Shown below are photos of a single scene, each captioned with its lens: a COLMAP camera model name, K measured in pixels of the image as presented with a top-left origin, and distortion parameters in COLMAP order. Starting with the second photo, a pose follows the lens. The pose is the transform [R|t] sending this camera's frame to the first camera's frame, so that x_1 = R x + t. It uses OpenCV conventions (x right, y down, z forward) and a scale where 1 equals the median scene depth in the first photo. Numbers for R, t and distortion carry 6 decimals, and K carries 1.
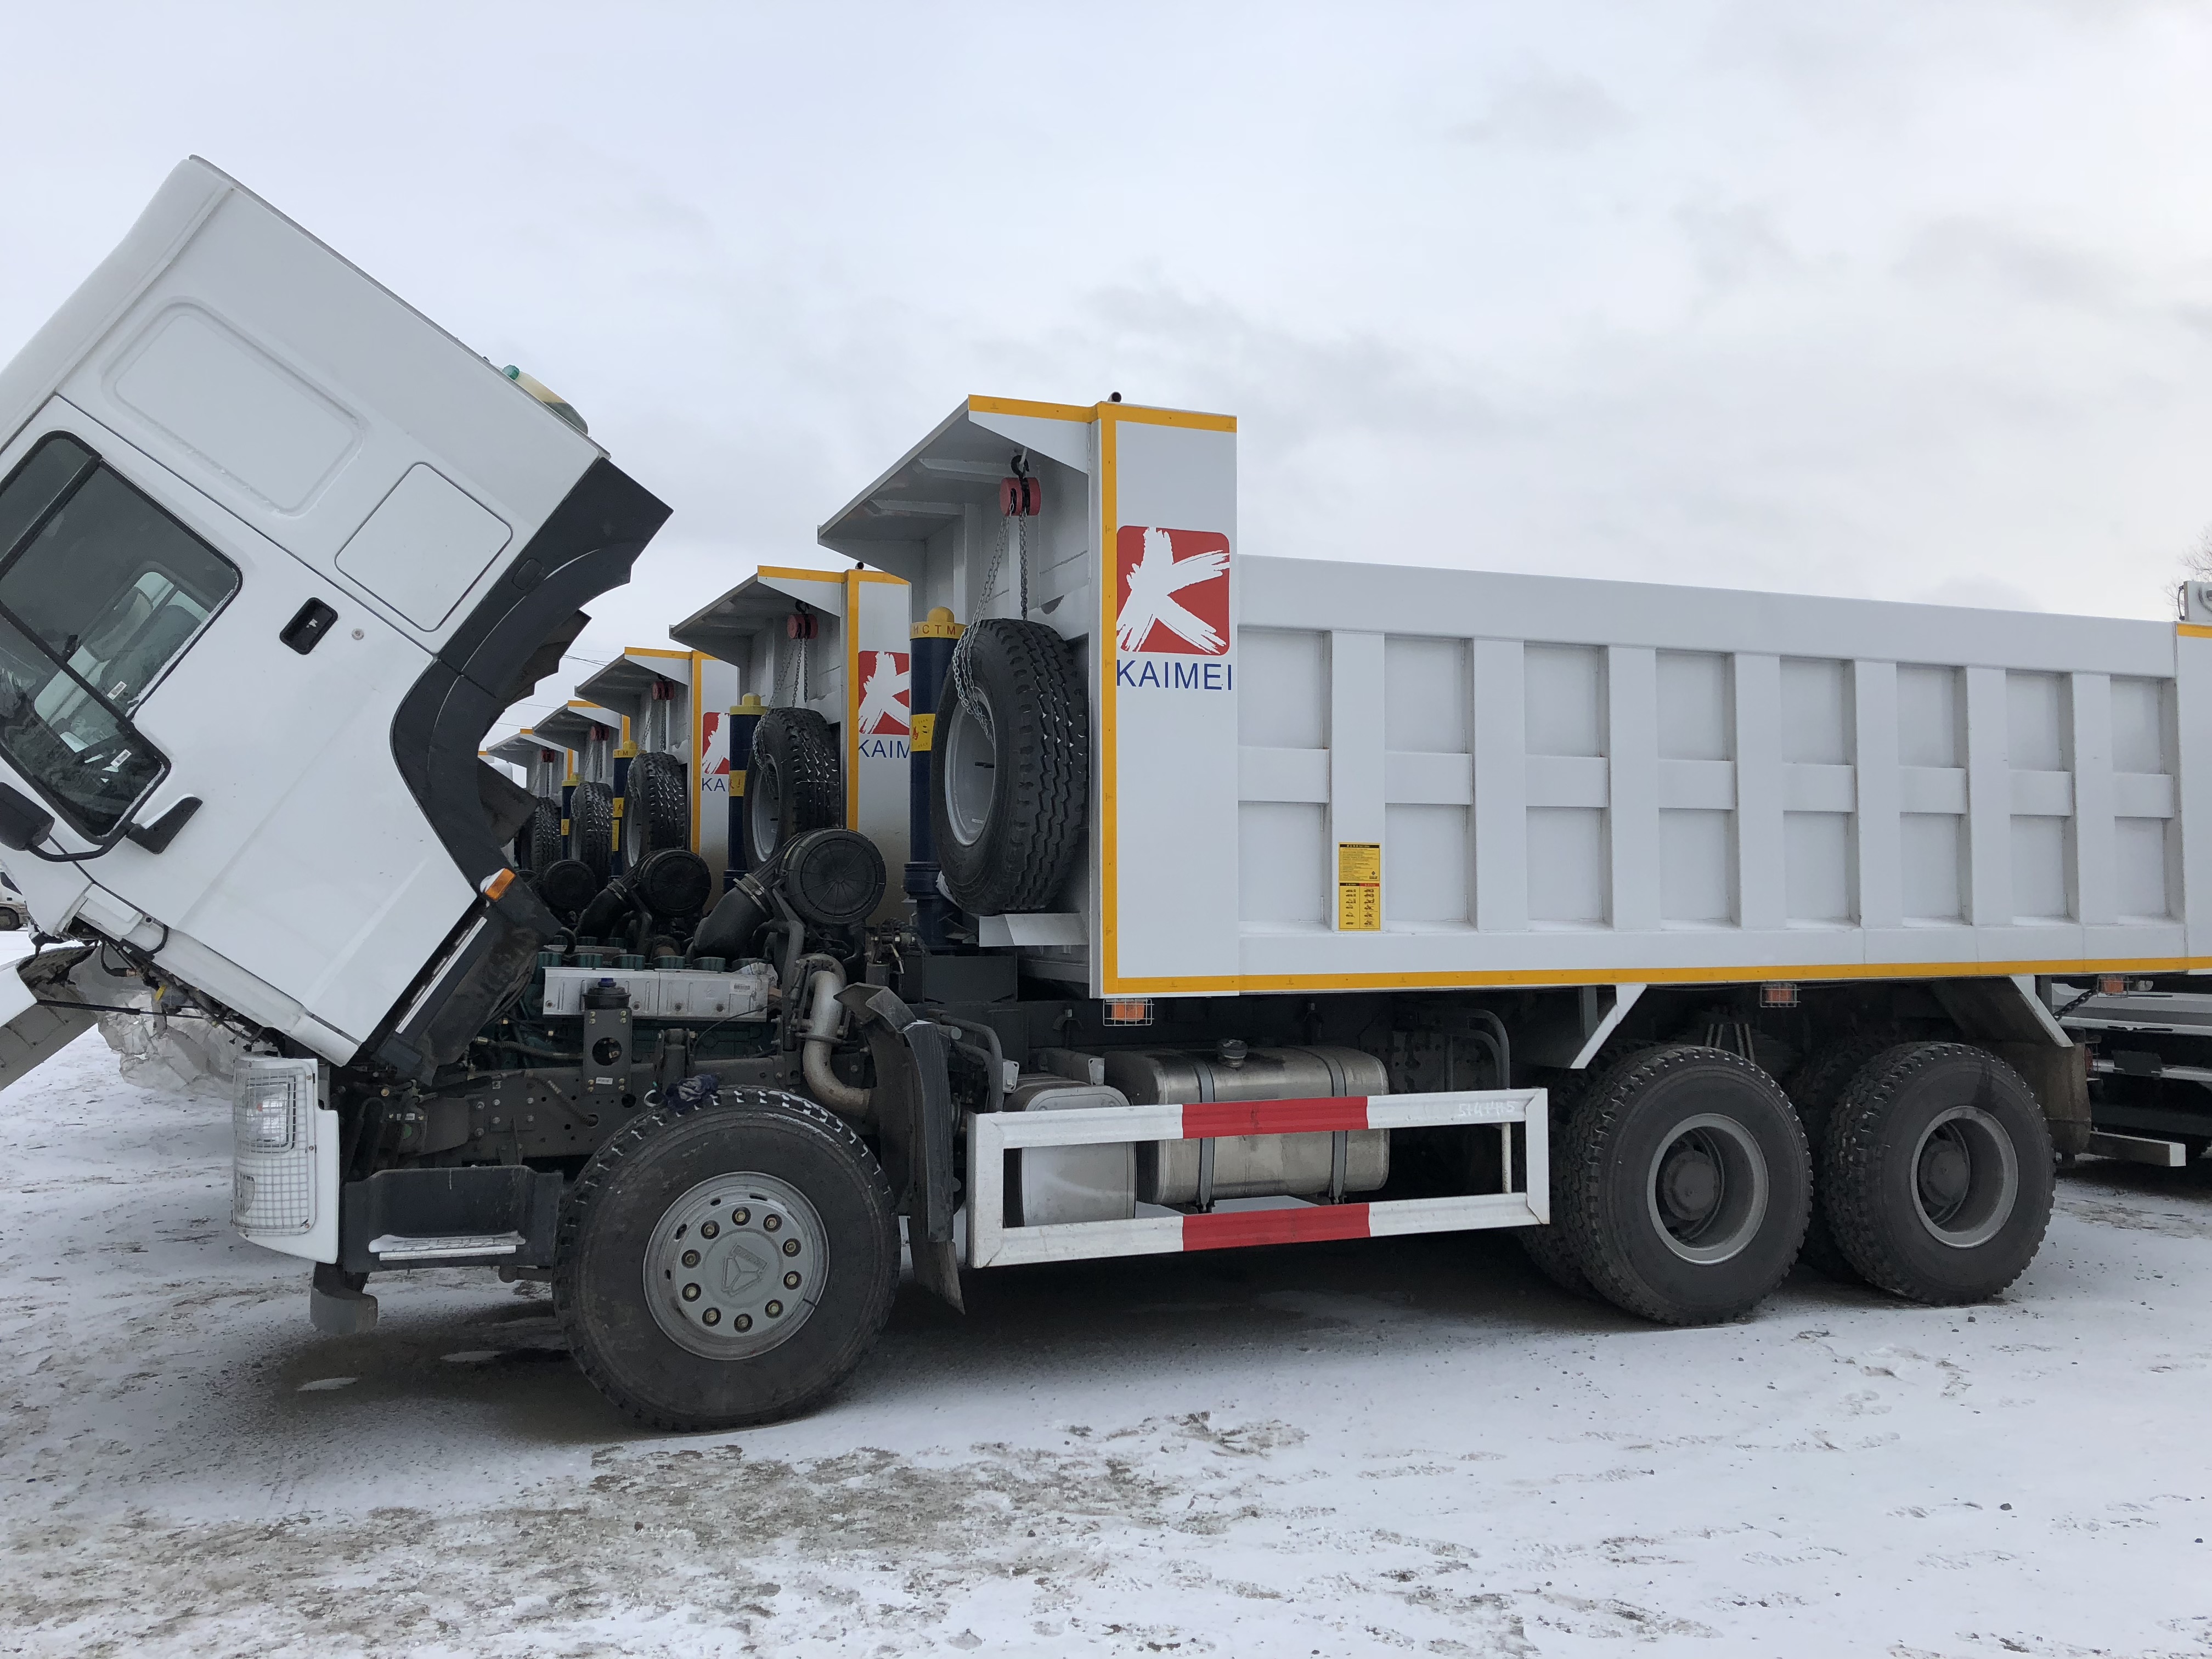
lens RADIAL K [[1811.3, 0, 1105.7], [0, 1811.3, 845.8], [0, 0, 1]] dist [0.032469, -0.050534]
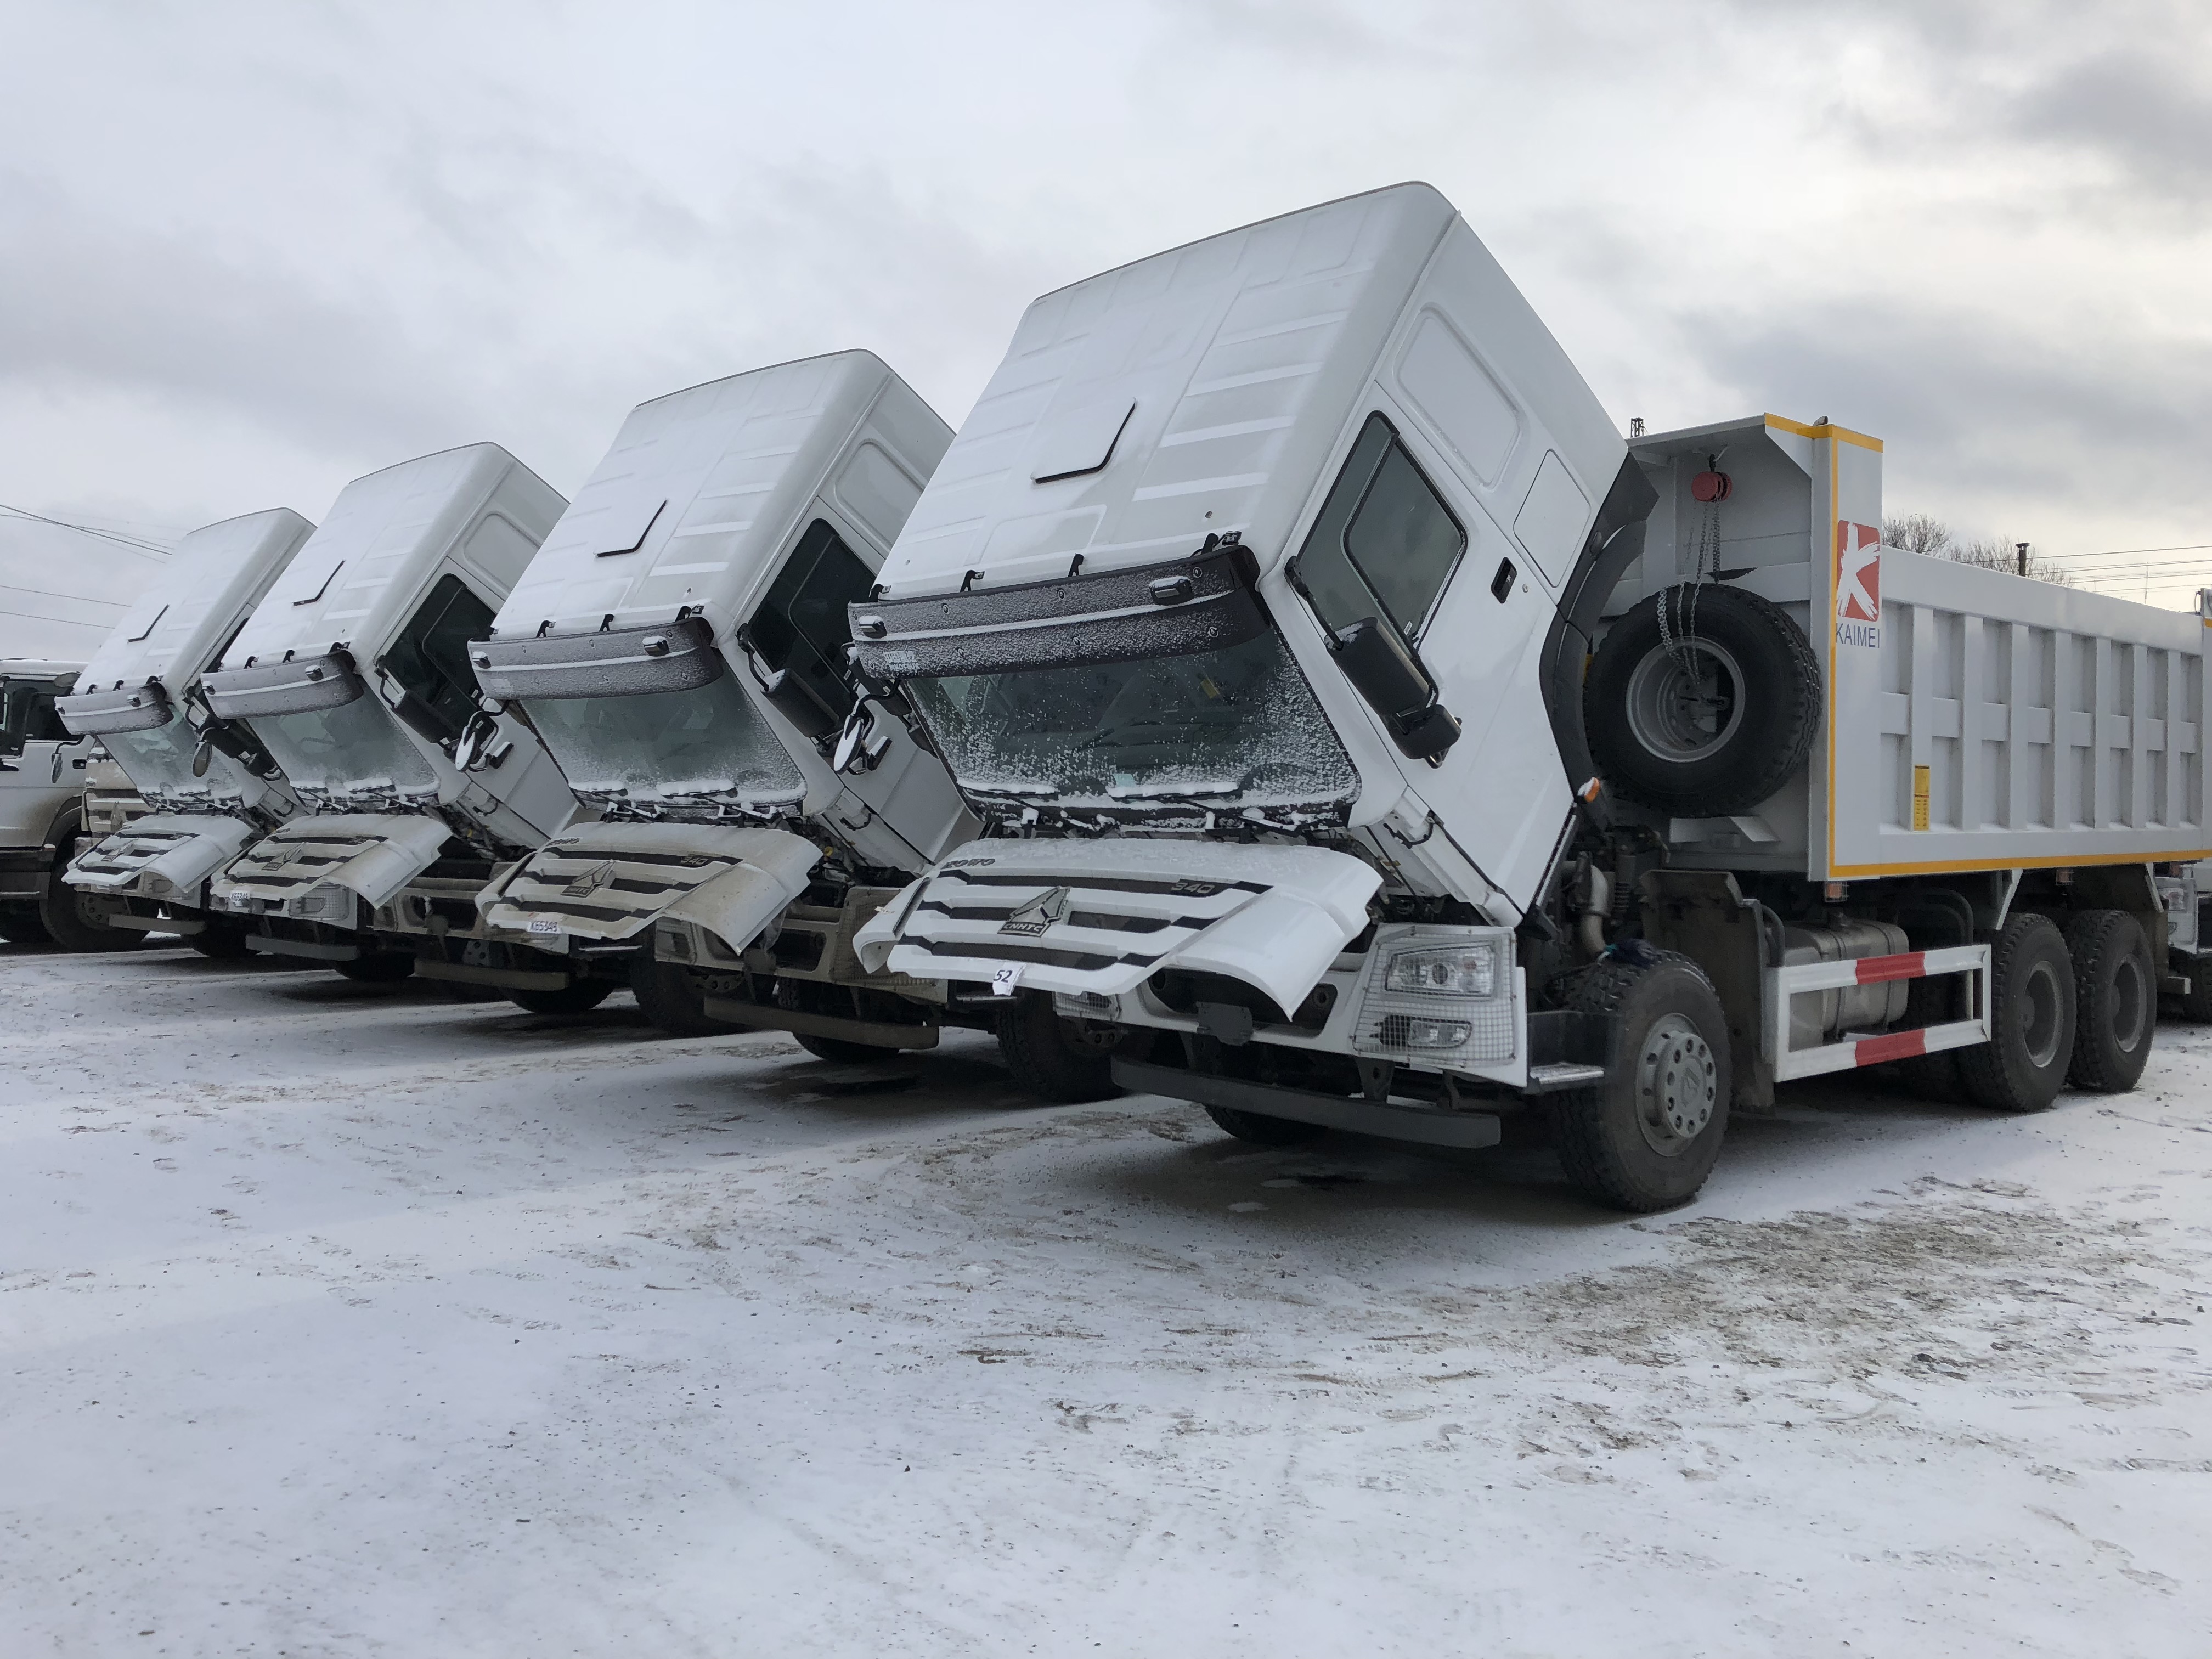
lens RADIAL K [[1811.3, 0, 1098.3], [0, 1811.3, 837.9], [0, 0, 1]] dist [0.032469, -0.050534]
pose [[0.938745, 0.004049, 0.344590, -0.930124], [-0.022428, 0.998529, 0.049365, -0.000068], [-0.343883, -0.054069, 0.937455, -0.062895]]
